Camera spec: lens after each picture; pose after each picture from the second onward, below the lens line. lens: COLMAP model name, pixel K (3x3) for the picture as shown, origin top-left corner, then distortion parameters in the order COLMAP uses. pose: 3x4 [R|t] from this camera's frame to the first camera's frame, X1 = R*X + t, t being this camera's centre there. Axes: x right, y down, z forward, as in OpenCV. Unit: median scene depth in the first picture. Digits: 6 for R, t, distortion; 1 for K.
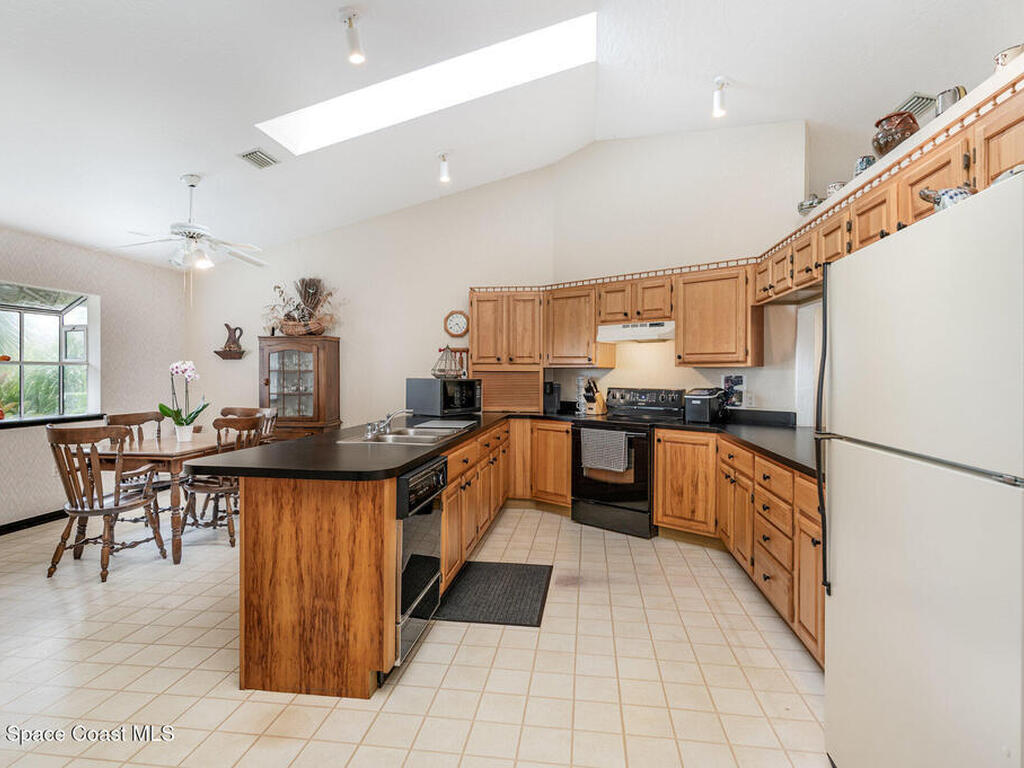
lens RADIAL K [[541.0, 0, 516.7], [0, 541.0, 379.7], [0, 0, 1]] dist [0.001899, 0.000379]
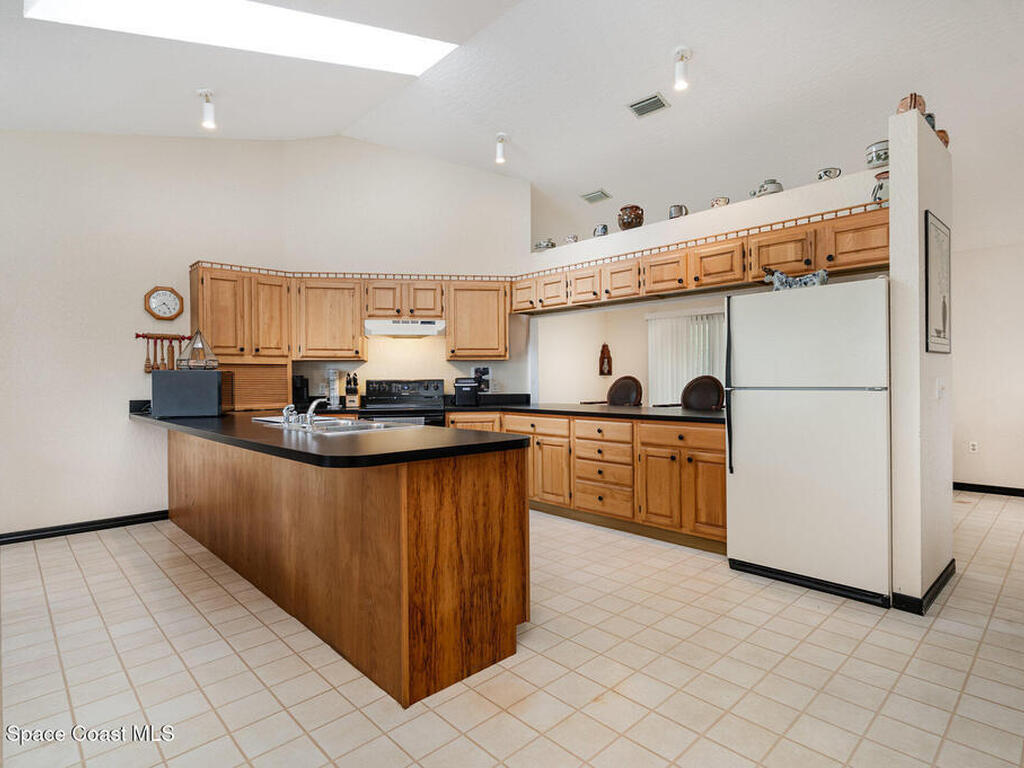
lens RADIAL K [[541.0, 0, 513.5], [0, 541.0, 380.9], [0, 0, 1]] dist [0.001899, 0.000379]
pose [[0.633213, -0.012675, 0.773874, -0.972904], [0.019596, 0.999808, 0.000341, 0.045163], [-0.773729, 0.014949, 0.633340, 0.281674]]
